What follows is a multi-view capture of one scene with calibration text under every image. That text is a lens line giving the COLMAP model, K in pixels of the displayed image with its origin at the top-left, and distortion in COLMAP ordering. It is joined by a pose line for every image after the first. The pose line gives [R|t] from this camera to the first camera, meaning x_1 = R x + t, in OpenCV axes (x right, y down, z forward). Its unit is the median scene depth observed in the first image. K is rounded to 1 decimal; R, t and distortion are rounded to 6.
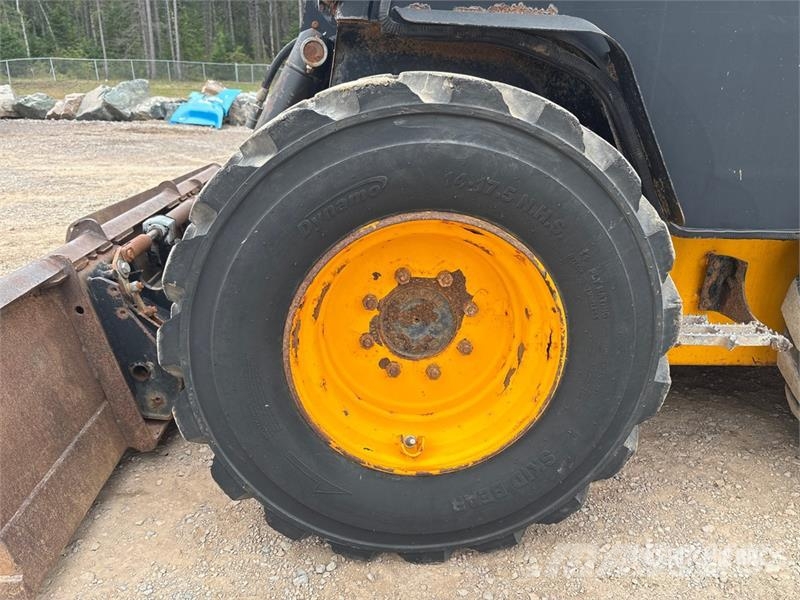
lens RADIAL K [[606.1, 0, 400.0], [0, 606.1, 300.0], [0, 0, 1]] dist [0.077924, -0.101903]
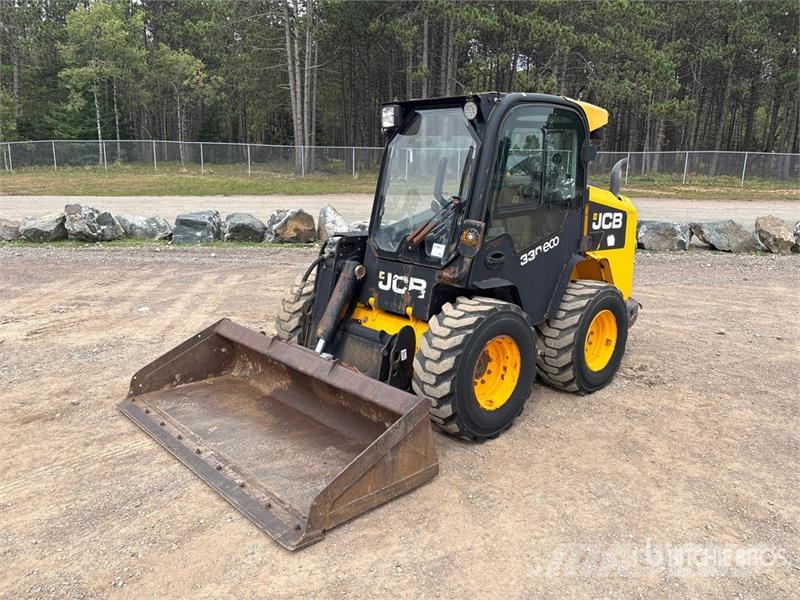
lens RADIAL K [[601.4, 0, 399.5], [0, 601.4, 302.7], [0, 0, 1]] dist [0.032630, -0.036649]
pose [[0.774598, -0.146177, 0.615329, -0.313488], [0.202236, 0.979090, -0.021990, -0.044756], [-0.599248, 0.141475, 0.787964, -0.190043]]
